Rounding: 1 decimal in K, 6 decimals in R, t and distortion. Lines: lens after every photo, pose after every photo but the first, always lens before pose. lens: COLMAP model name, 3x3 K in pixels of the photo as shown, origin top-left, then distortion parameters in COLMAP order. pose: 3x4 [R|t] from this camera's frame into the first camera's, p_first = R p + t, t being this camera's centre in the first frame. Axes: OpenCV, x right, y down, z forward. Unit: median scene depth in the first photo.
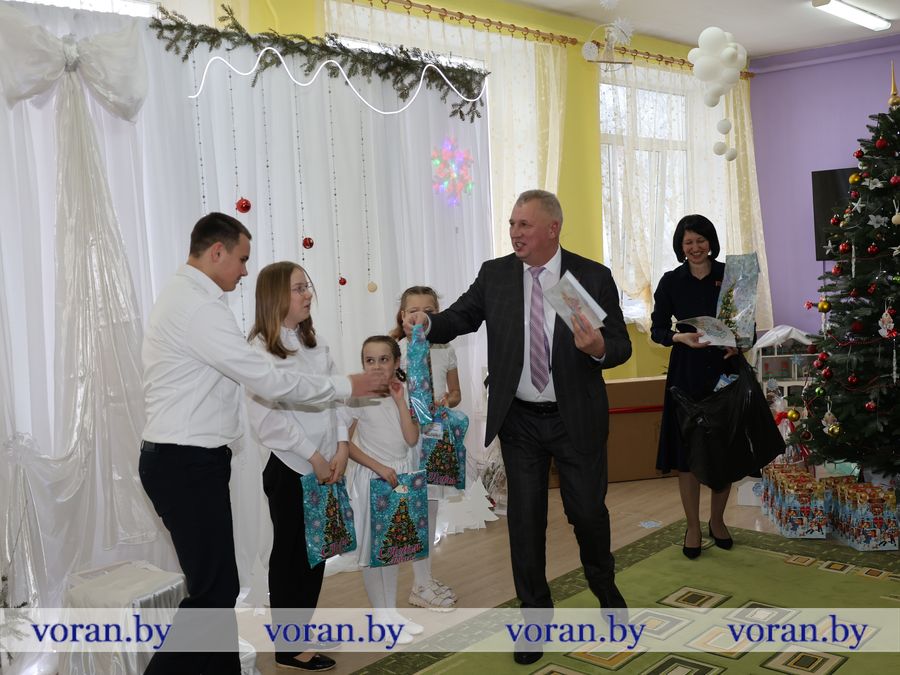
lens RADIAL K [[976.0, 0, 453.2], [0, 976.0, 336.8], [0, 0, 1]] dist [0.009421, 0.000000]
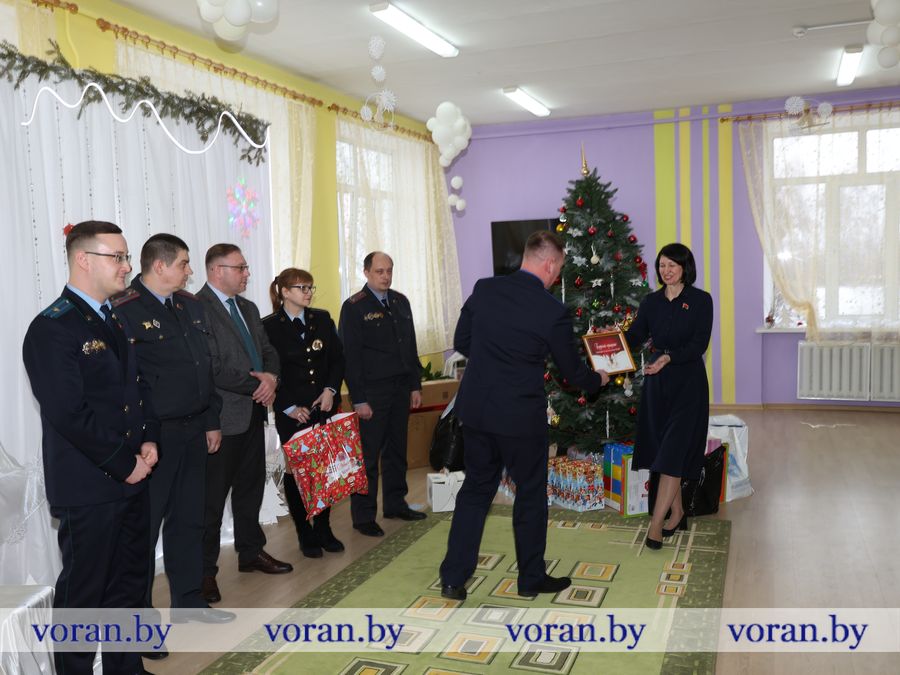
lens RADIAL K [[854.4, 0, 446.7], [0, 854.4, 336.2], [0, 0, 1]] dist [0.016576, 0.000000]
pose [[0.930373, -0.007759, 0.366533, -0.161266], [0.018289, 0.999514, -0.025264, 0.009640], [-0.366158, 0.030209, 0.930062, -0.005588]]
